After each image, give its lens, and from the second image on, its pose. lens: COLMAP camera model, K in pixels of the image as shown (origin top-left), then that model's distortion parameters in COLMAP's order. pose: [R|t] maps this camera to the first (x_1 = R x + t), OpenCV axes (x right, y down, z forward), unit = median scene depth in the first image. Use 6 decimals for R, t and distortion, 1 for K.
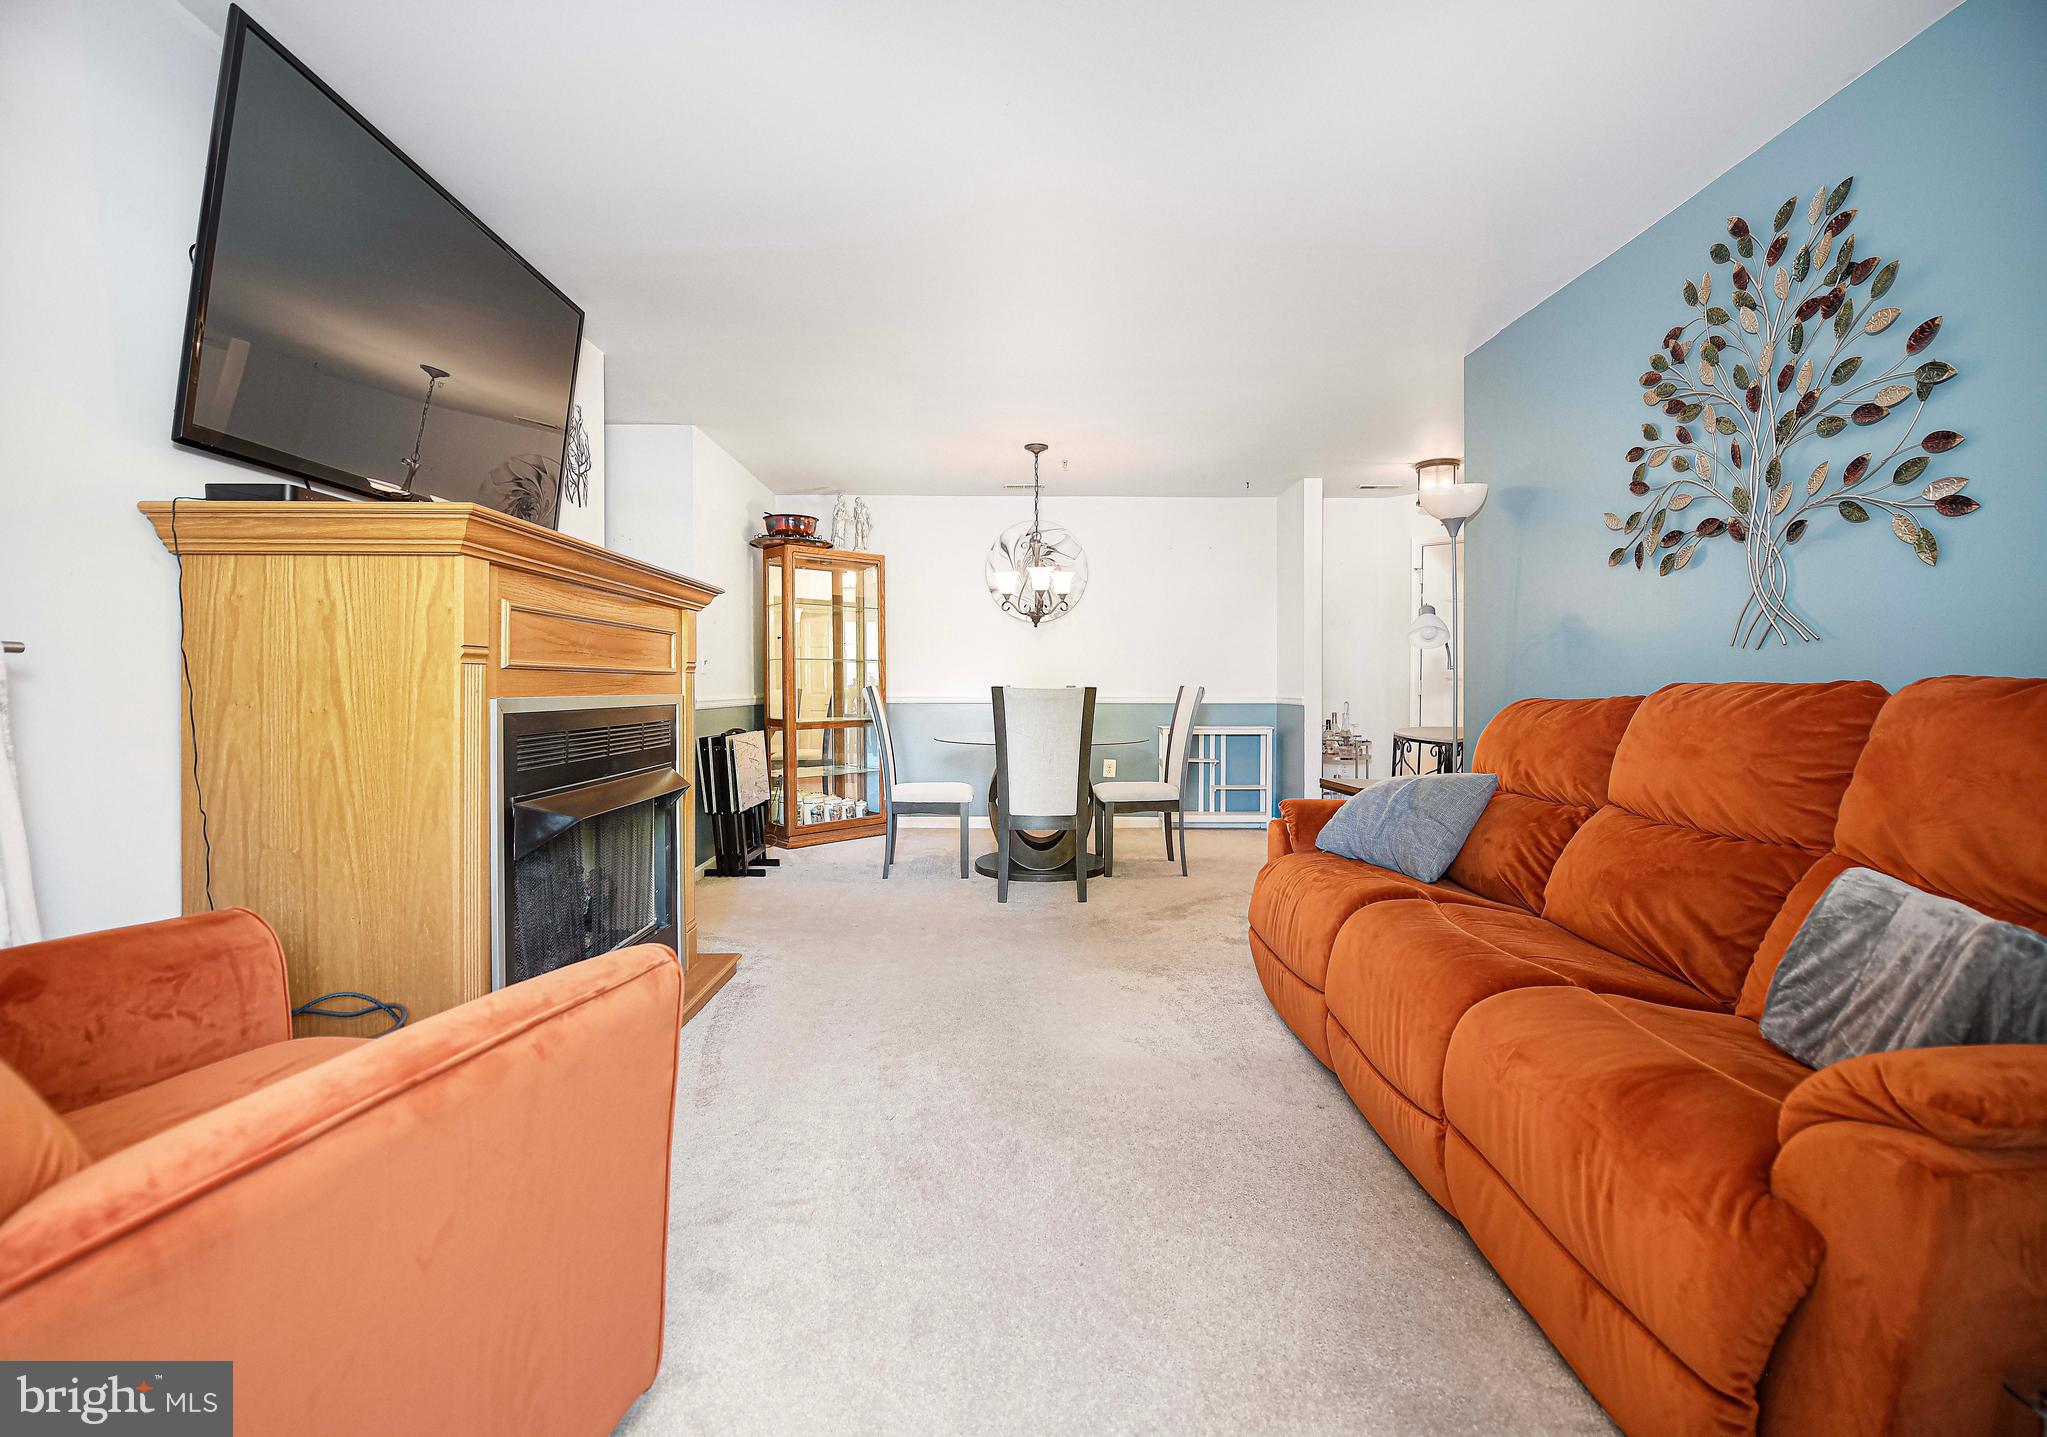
lens RADIAL K [[891.6, 0, 1015.8], [0, 891.6, 720.1], [0, 0, 1]] dist [0.003696, 0.000649]
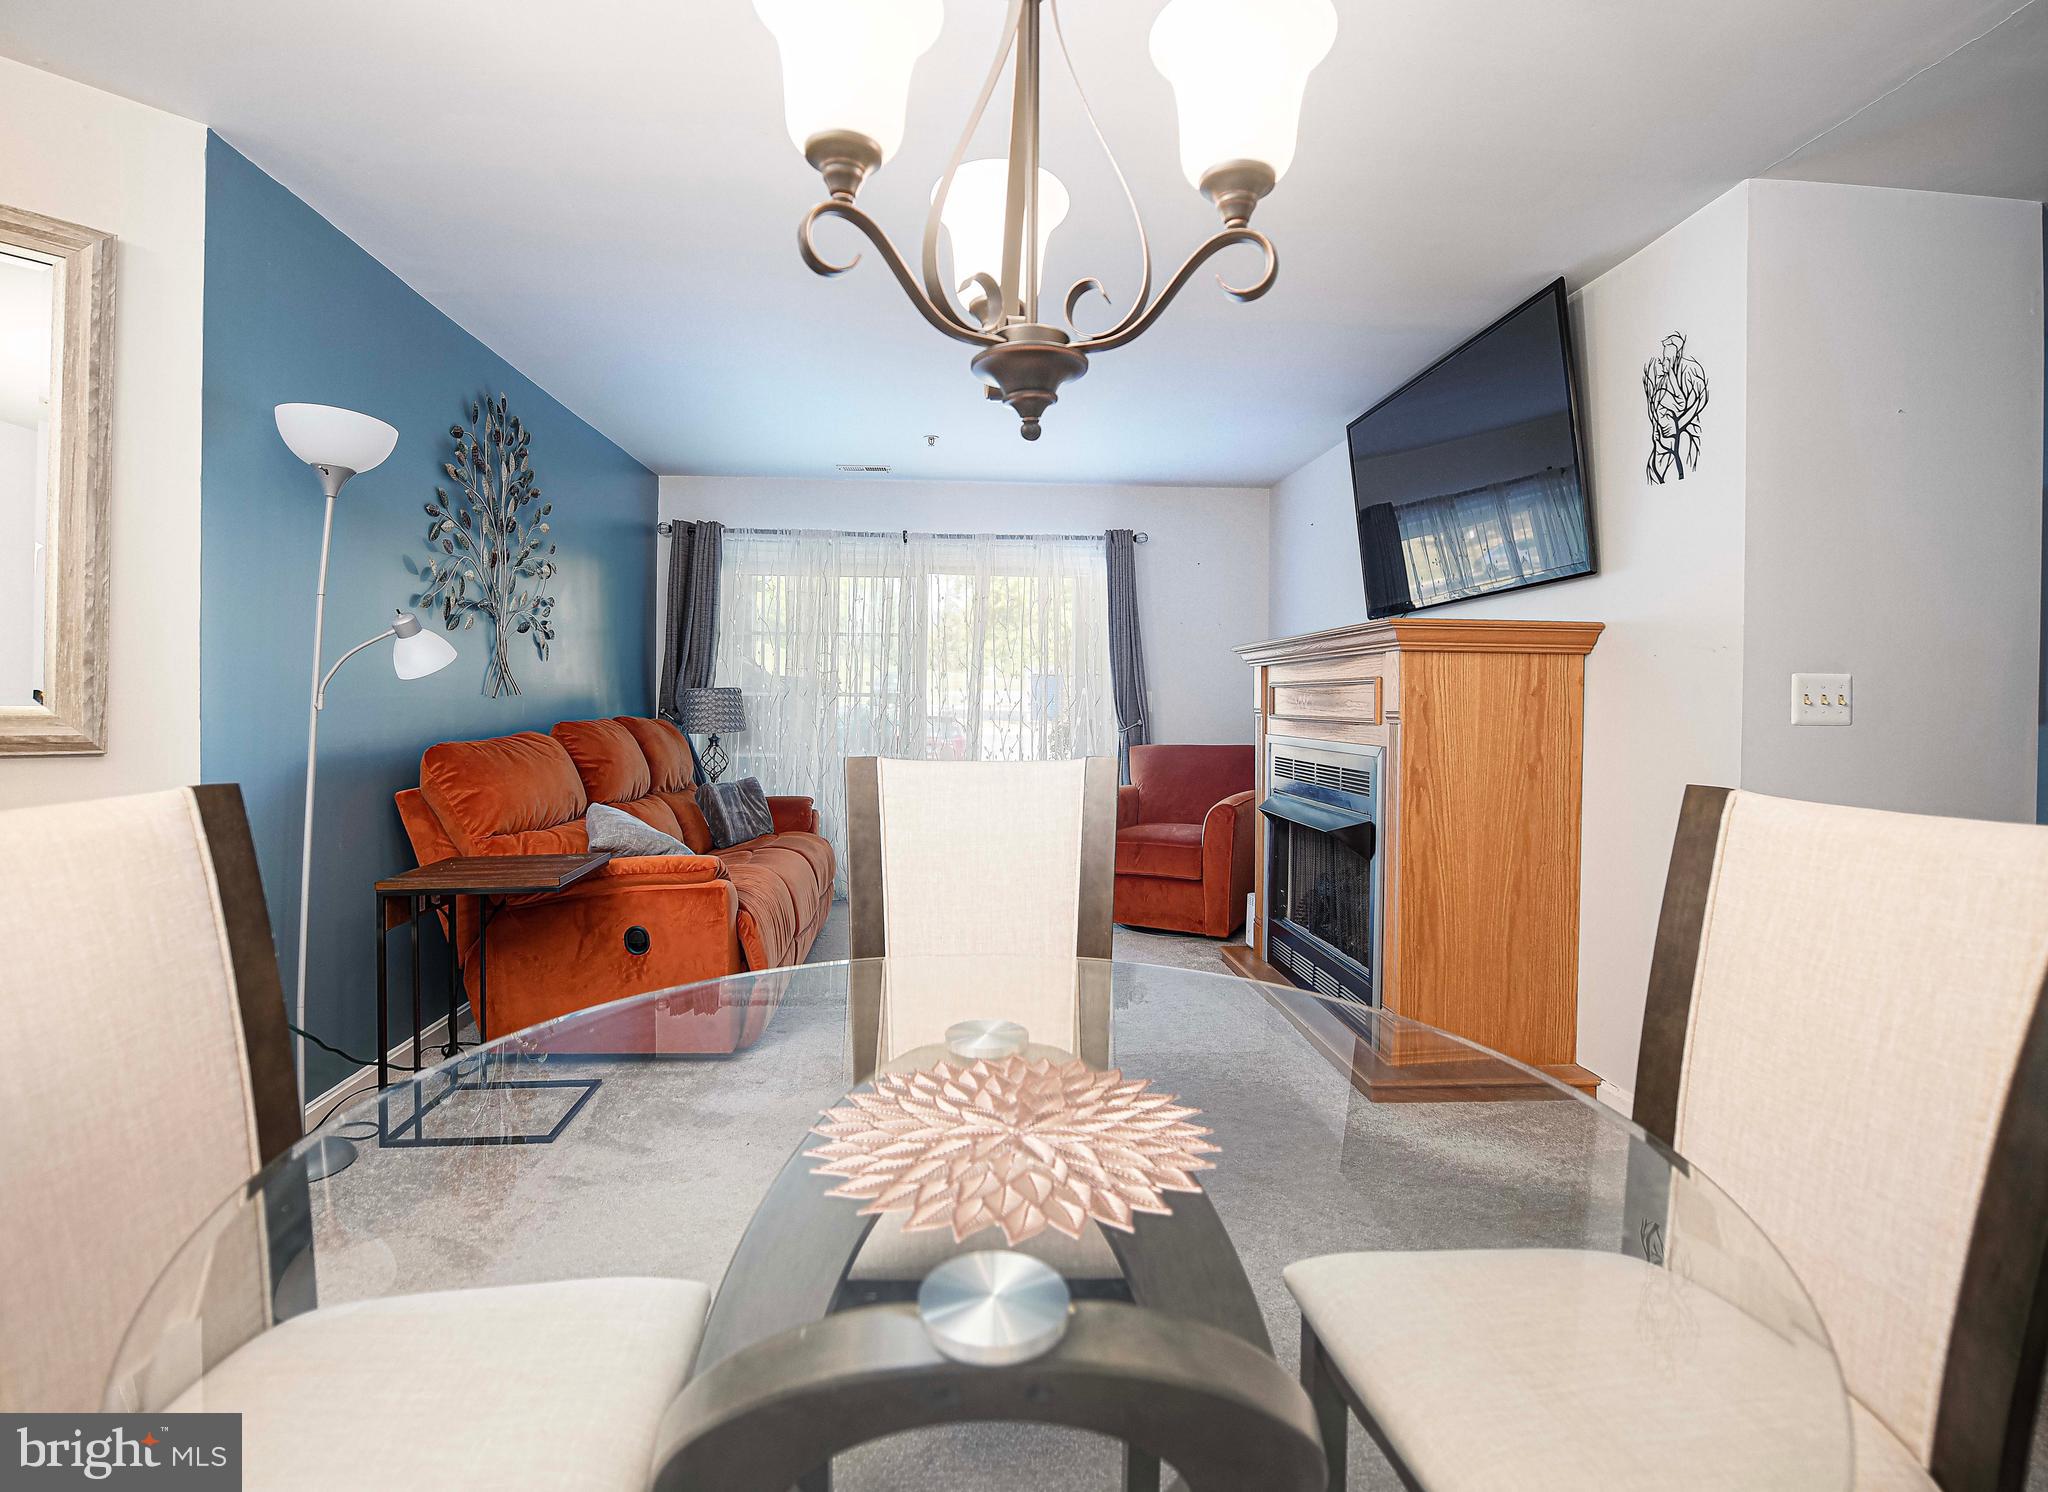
lens RADIAL K [[977.8, 0, 1012.1], [0, 977.8, 718.6], [0, 0, 1]] dist [-0.001660, 0.000099]
pose [[-0.998808, -0.000355, -0.048810, 0.037065], [-0.003061, 0.998461, 0.055383, -0.072099], [0.048715, 0.055466, -0.997271, 1.359729]]
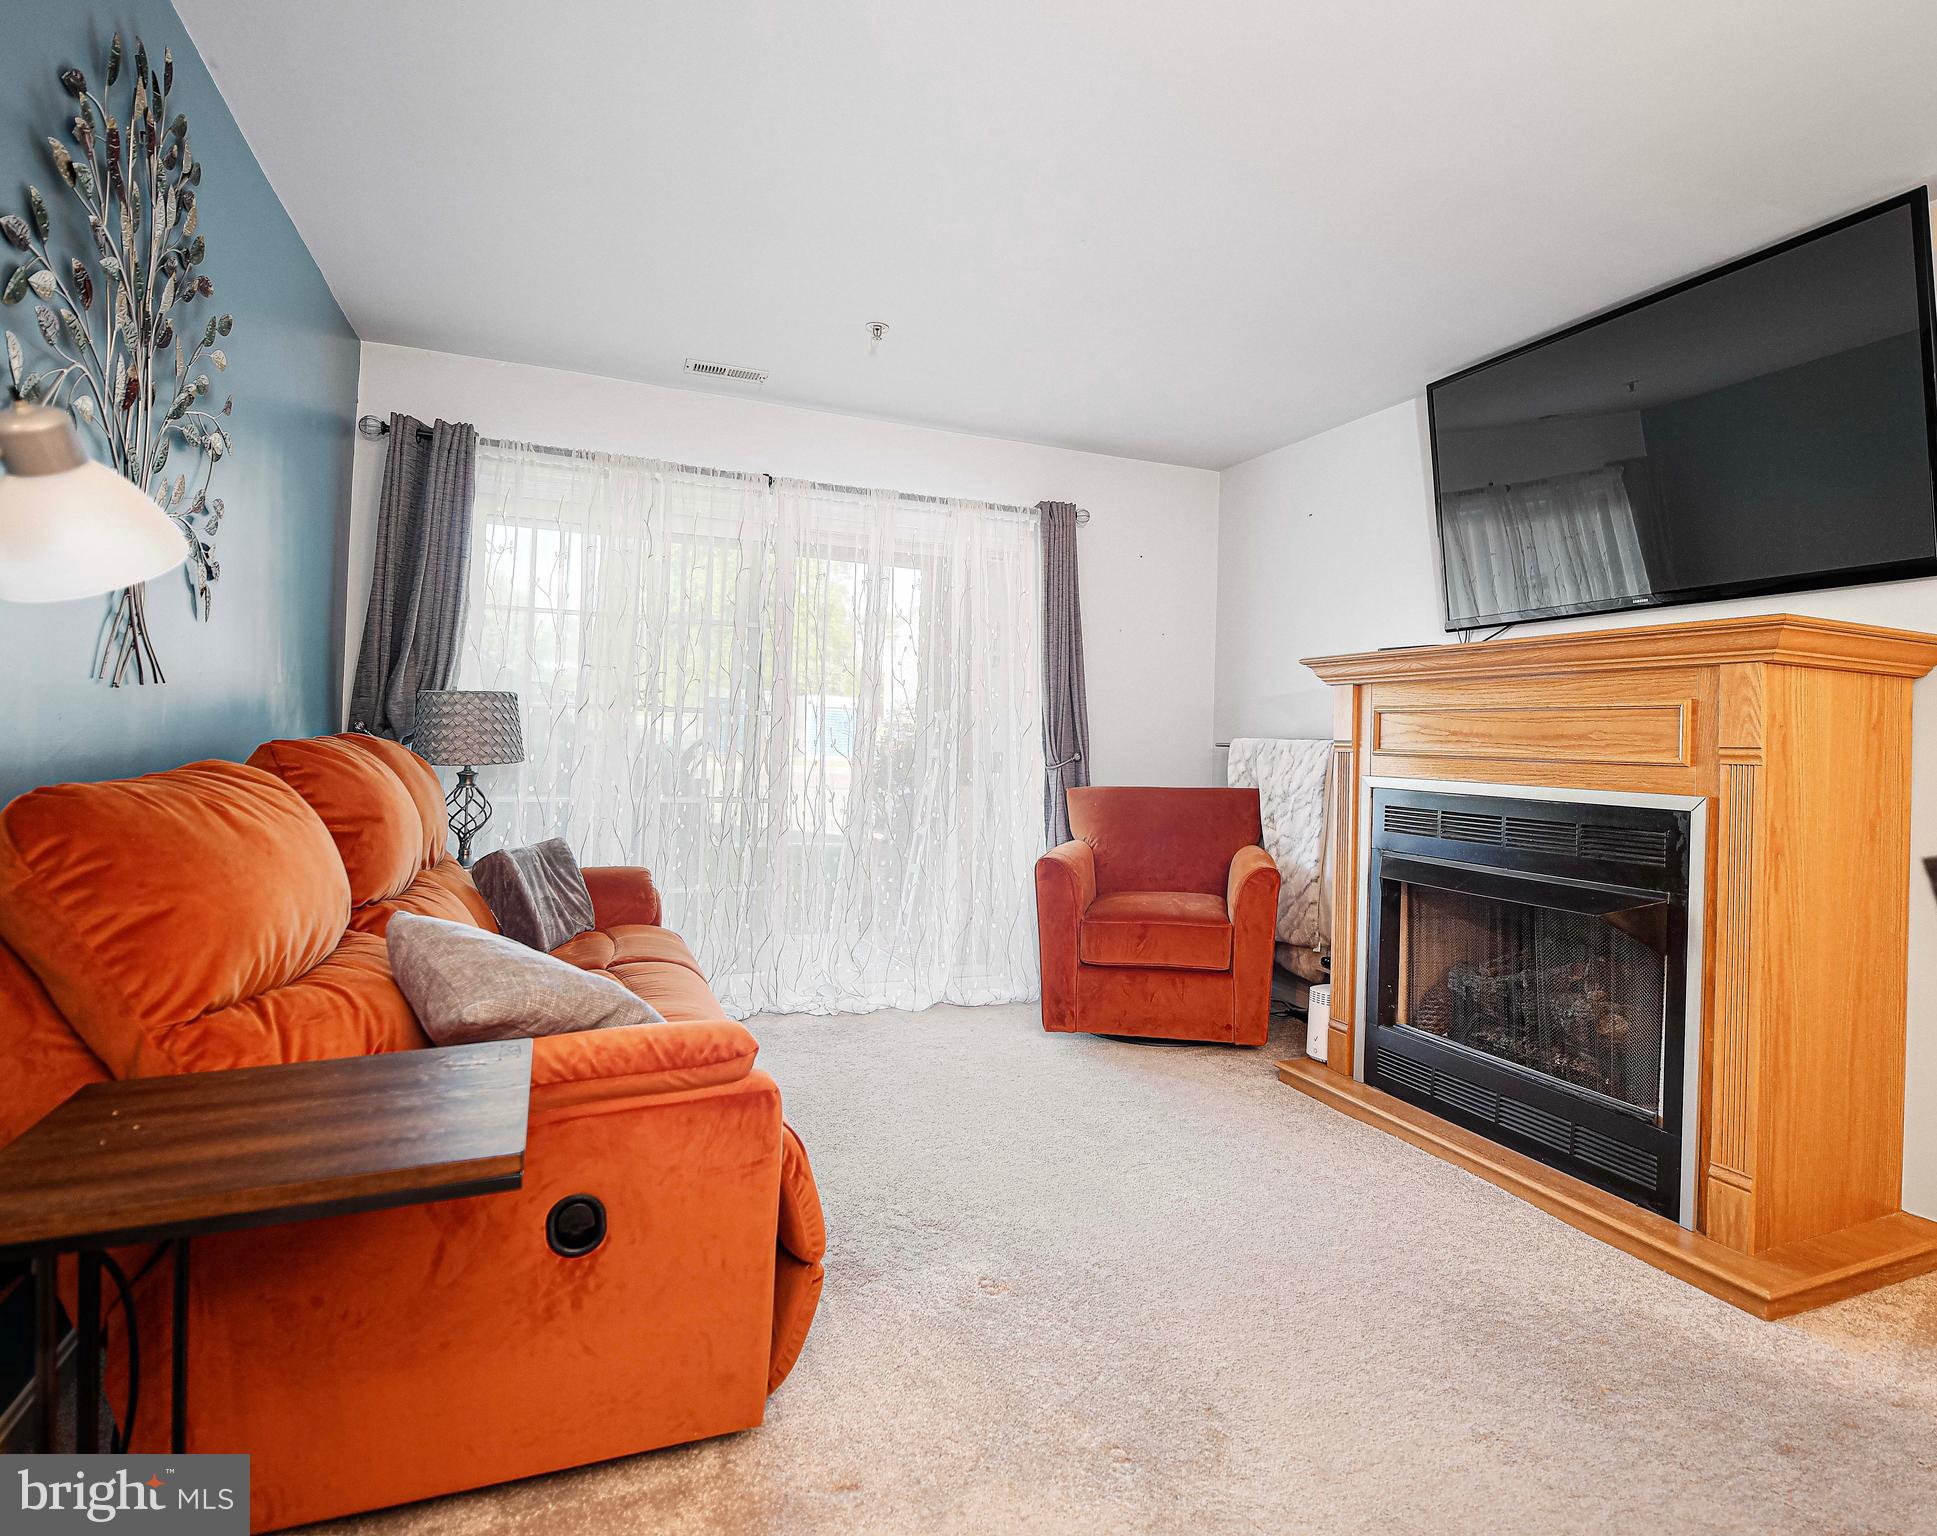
lens RADIAL K [[1047.0, 0, 1023.8], [0, 1047.0, 728.6], [0, 0, 1]] dist [-0.008732, -0.001288]
pose [[-0.920418, -0.024712, -0.390153, 0.259604], [-0.037582, 0.998971, 0.025387, -0.049934], [0.389124, 0.038030, -0.920400, 1.038485]]
